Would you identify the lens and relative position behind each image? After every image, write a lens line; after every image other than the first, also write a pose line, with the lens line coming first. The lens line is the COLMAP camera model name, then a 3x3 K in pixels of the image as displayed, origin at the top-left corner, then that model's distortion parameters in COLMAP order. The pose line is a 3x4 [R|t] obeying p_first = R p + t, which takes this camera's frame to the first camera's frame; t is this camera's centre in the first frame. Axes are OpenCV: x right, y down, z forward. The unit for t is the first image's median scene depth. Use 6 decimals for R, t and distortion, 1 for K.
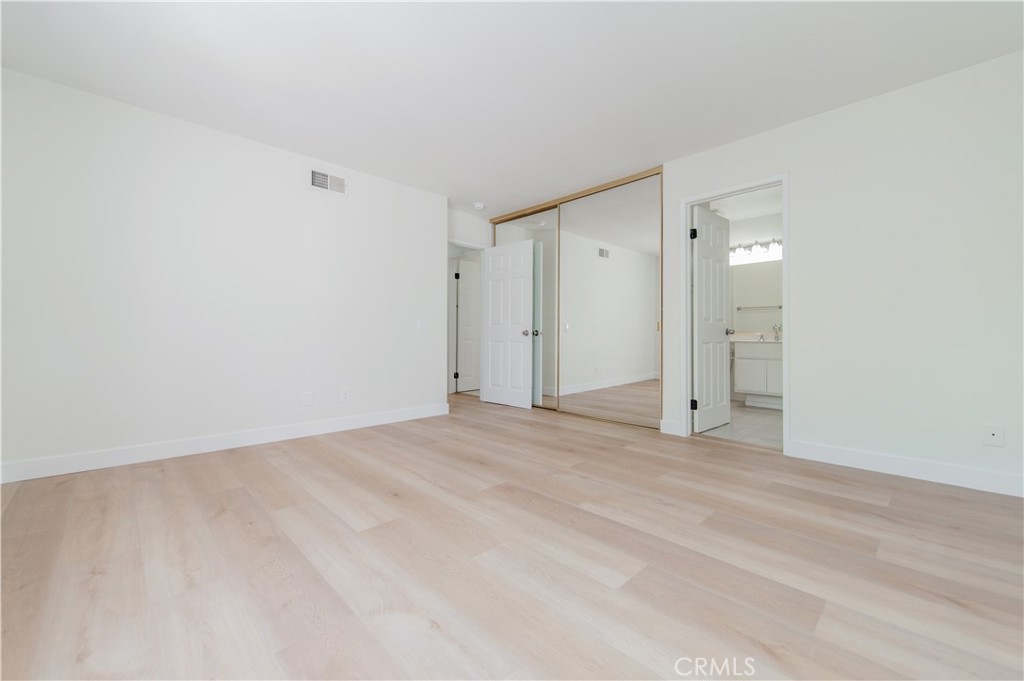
lens RADIAL K [[405.0, 0, 510.3], [0, 405.0, 342.1], [0, 0, 1]] dist [0.002080, -0.000336]
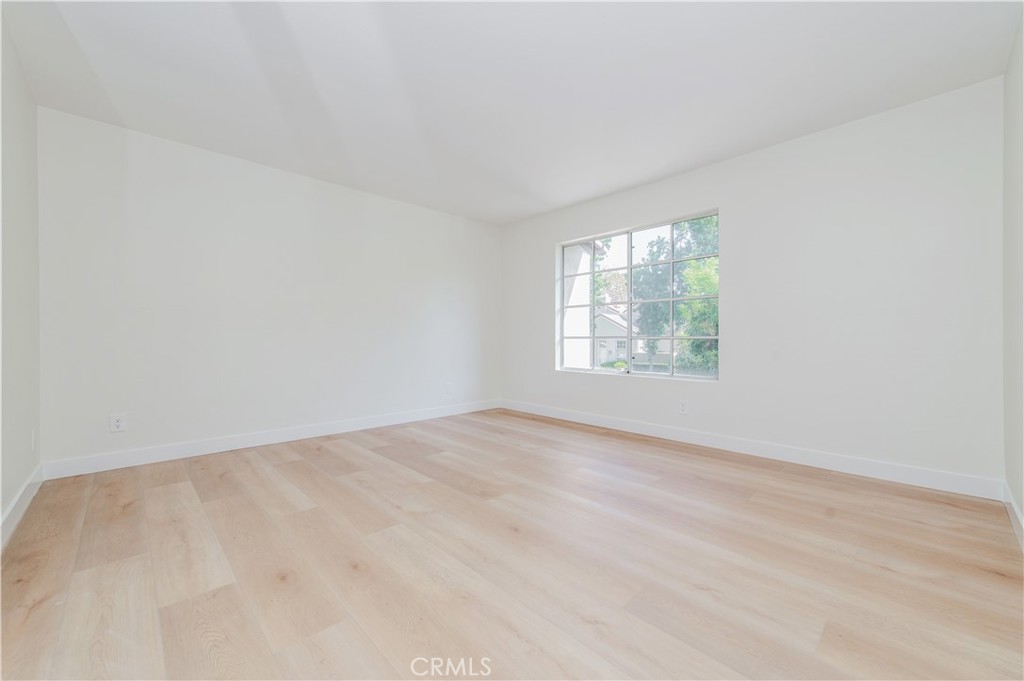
lens RADIAL K [[405.0, 0, 510.3], [0, 405.0, 342.1], [0, 0, 1]] dist [0.002080, -0.000336]
pose [[-0.999994, -0.002064, 0.002672, -0.079742], [-0.002001, 0.999722, 0.023485, -0.062750], [-0.002720, 0.023479, -0.999721, 2.229487]]
